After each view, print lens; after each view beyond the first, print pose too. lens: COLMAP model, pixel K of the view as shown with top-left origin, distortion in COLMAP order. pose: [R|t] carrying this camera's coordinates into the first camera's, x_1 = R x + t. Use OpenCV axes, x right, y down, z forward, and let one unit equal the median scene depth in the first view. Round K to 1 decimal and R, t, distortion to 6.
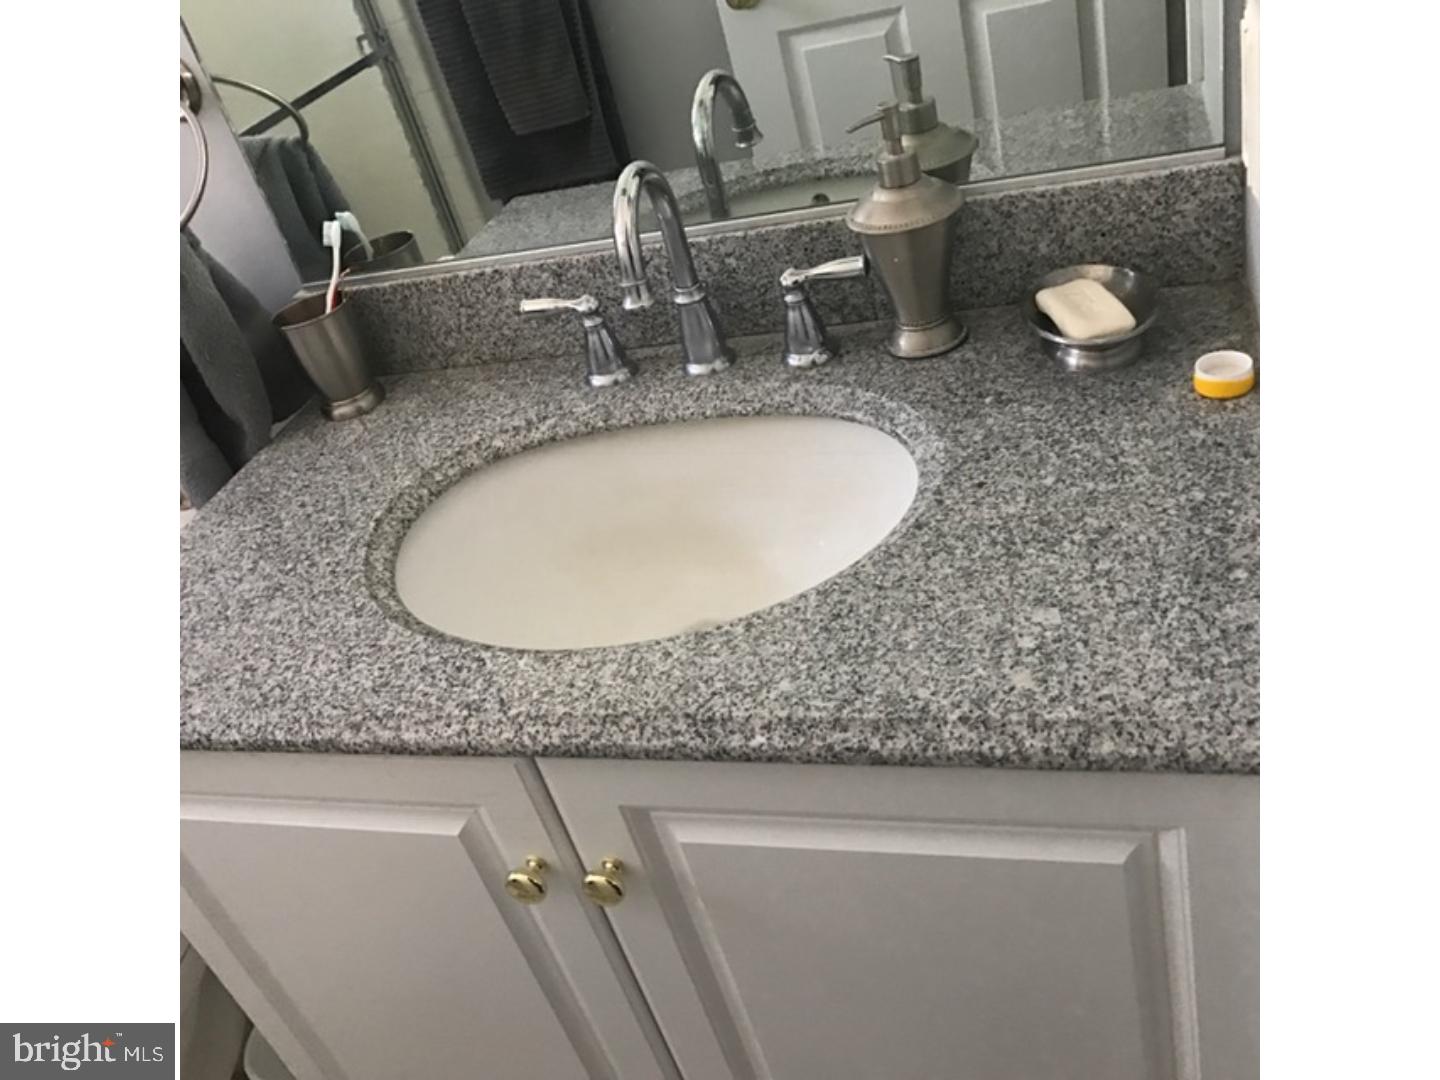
lens RADIAL K [[1160.2, 0, 720.0], [0, 1160.2, 540.0], [0, 0, 1]] dist [0.008206, 0.001583]
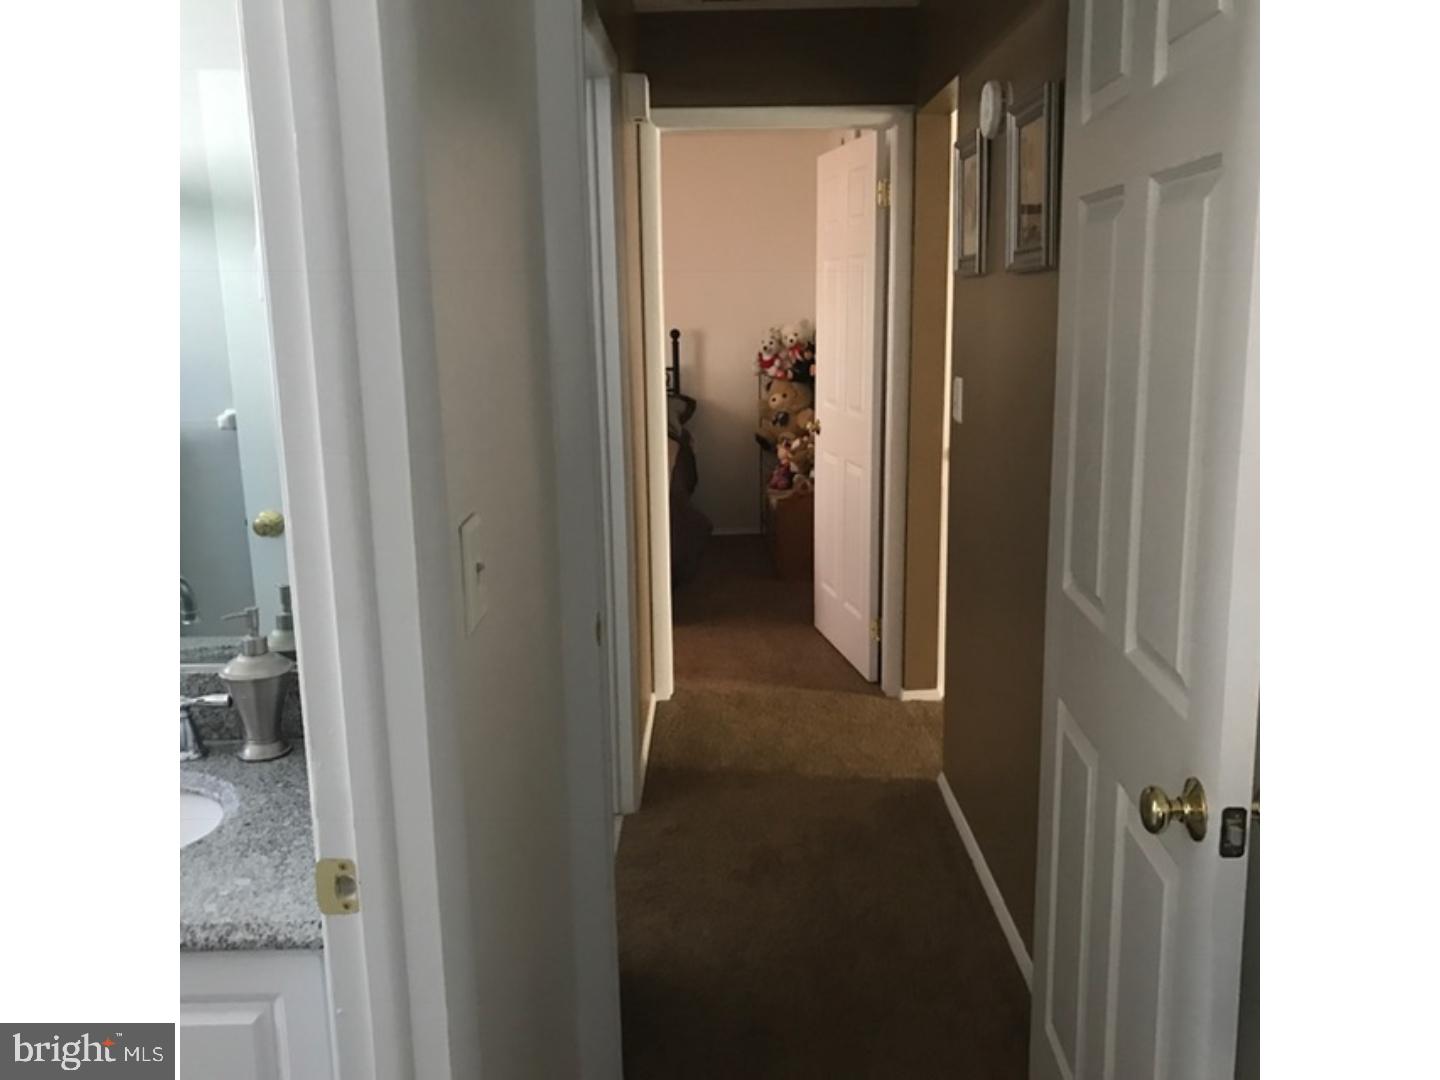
lens RADIAL K [[1160.2, 0, 720.0], [0, 1160.2, 540.0], [0, 0, 1]] dist [0.008206, 0.001583]
pose [[0.936519, 0.179203, 0.301361, 0.296102], [-0.031926, 0.899531, -0.435688, 0.308913], [-0.349160, 0.398409, 0.848149, -0.878856]]
